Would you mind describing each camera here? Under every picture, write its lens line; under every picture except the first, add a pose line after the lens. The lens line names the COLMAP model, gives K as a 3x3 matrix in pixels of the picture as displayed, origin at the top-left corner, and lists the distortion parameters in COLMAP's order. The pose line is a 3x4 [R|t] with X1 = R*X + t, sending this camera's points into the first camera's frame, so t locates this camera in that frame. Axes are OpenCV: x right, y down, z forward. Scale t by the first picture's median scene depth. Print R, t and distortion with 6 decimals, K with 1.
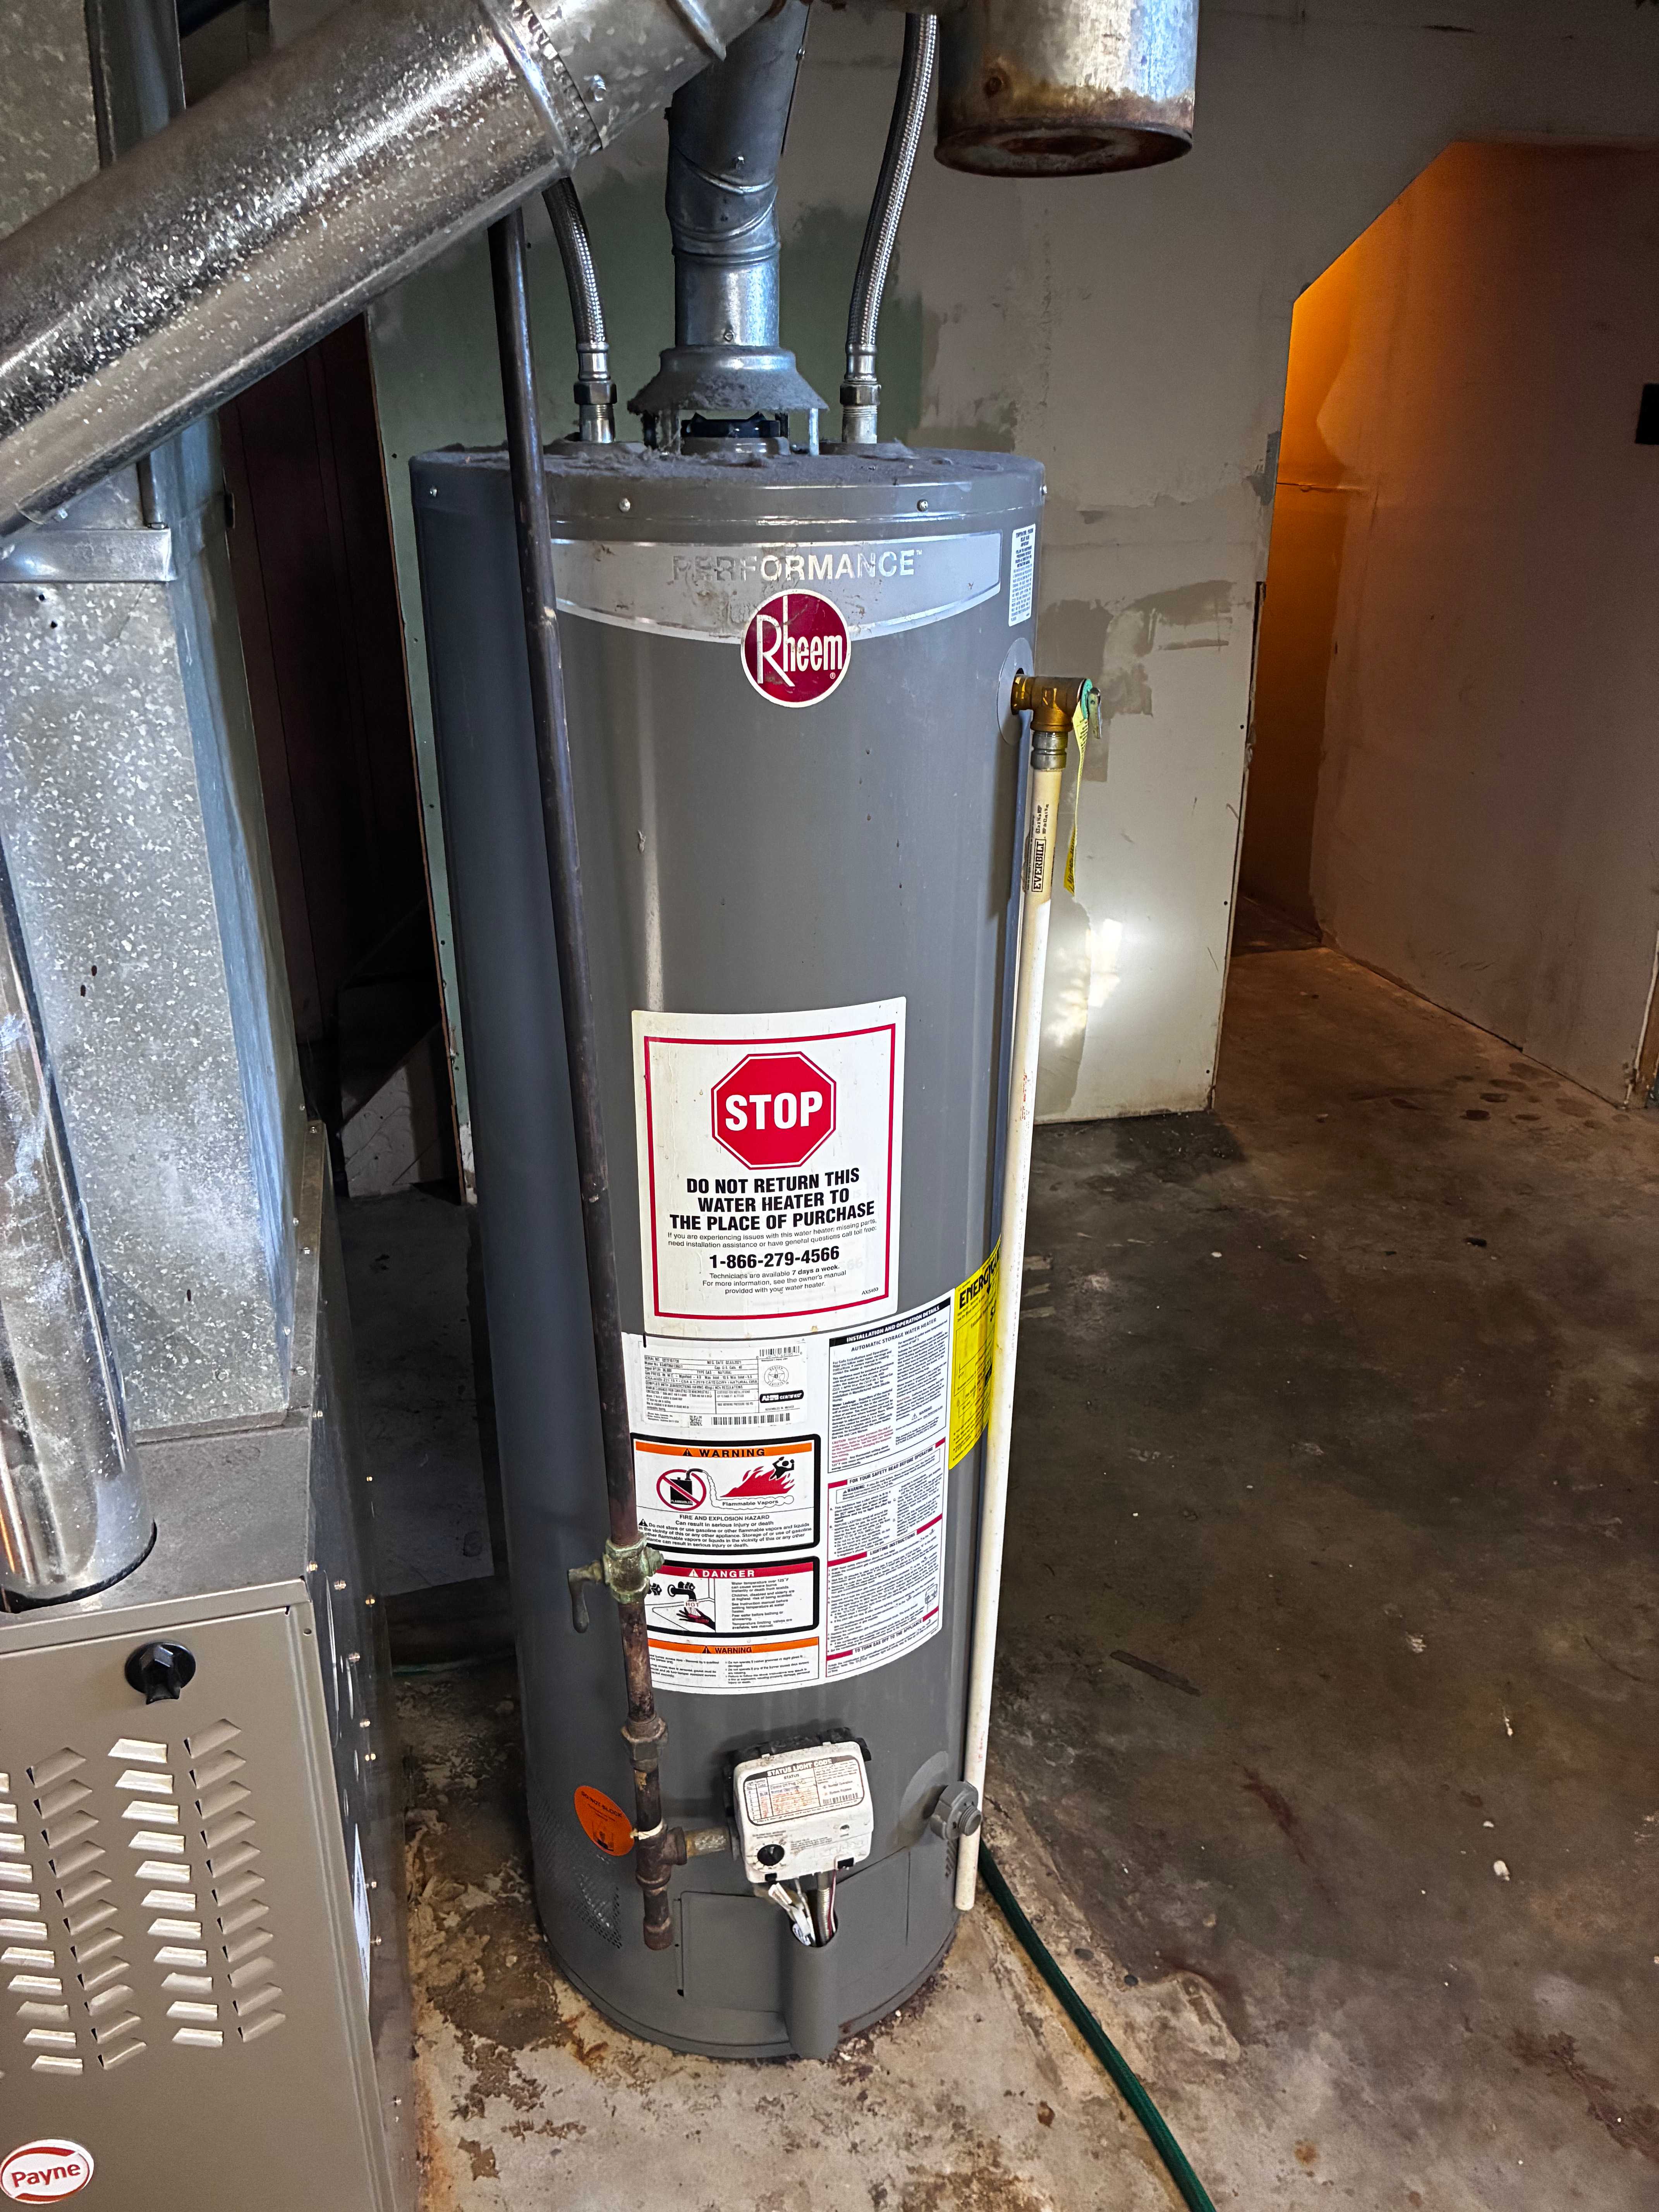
lens RADIAL K [[1652.4, 0, 825.6], [0, 1652.4, 1143.5], [0, 0, 1]] dist [0.004034, -0.000294]
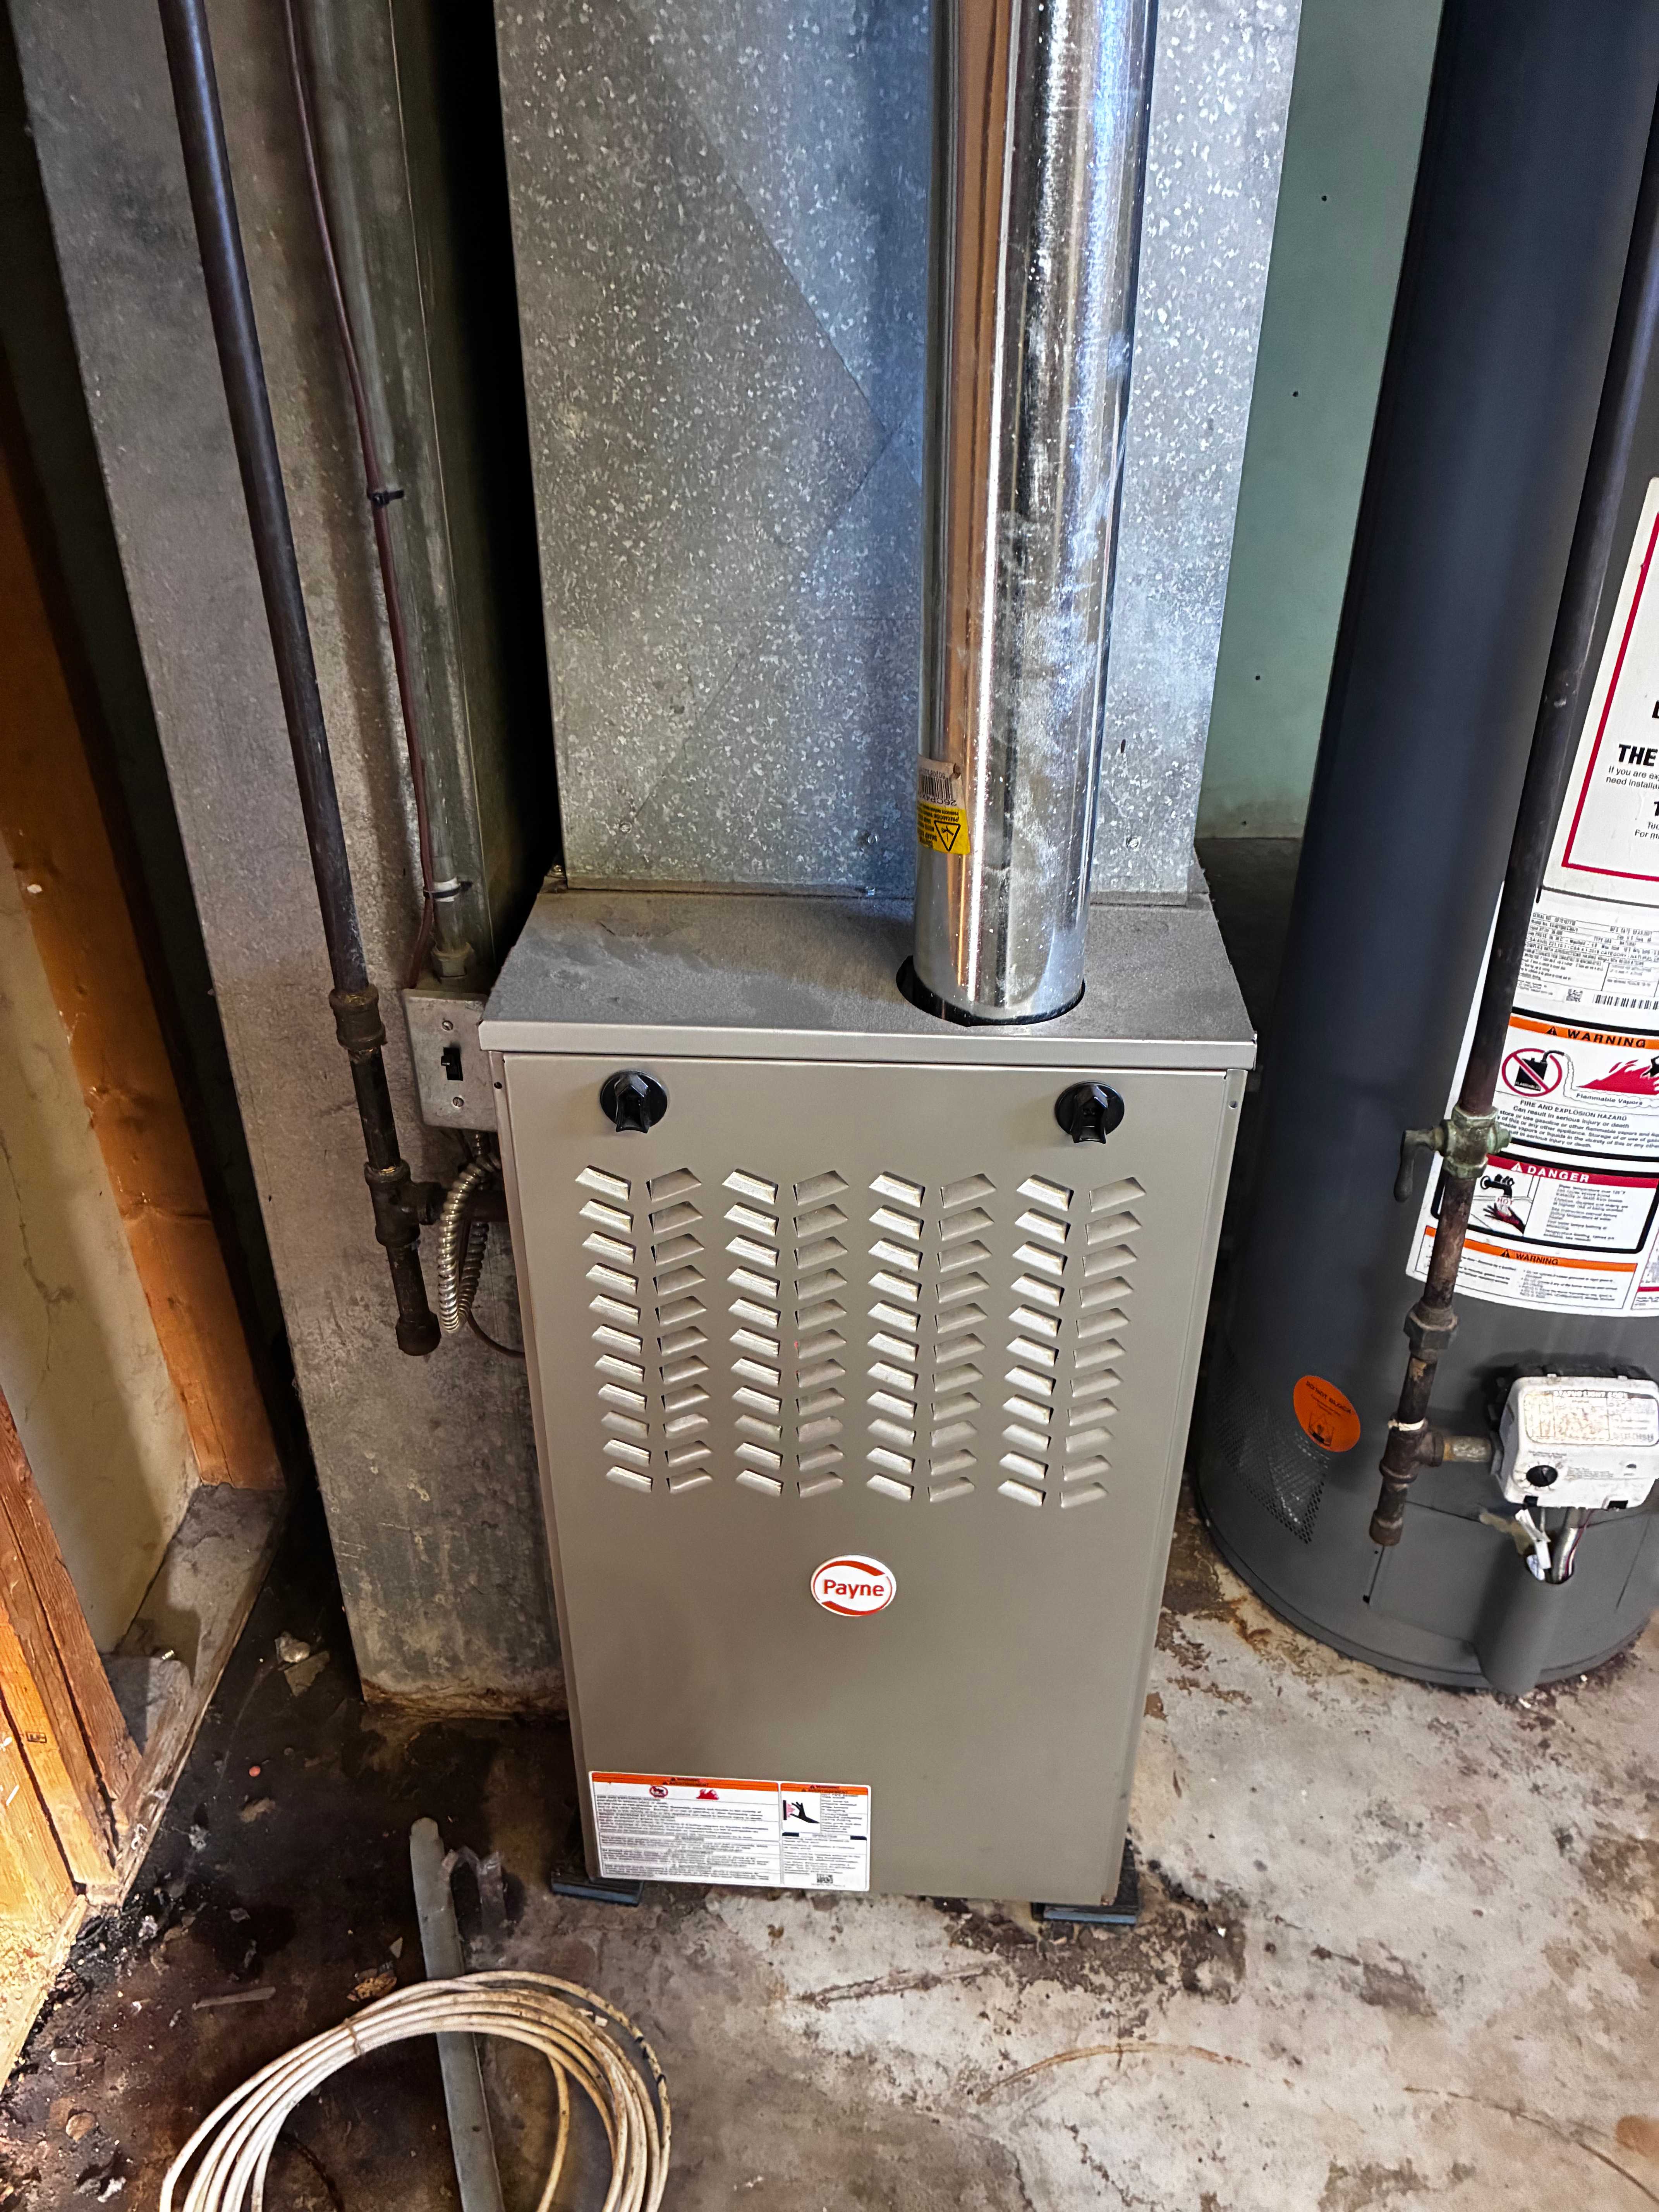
lens RADIAL K [[1642.7, 0, 830.7], [0, 1642.7, 1142.7], [0, 0, 1]] dist [0.007178, -0.002660]
pose [[0.953793, 0.169795, -0.247890, -0.211749], [-0.126228, 0.975118, 0.182238, 0.124613], [0.272665, -0.142526, 0.951494, 0.032720]]
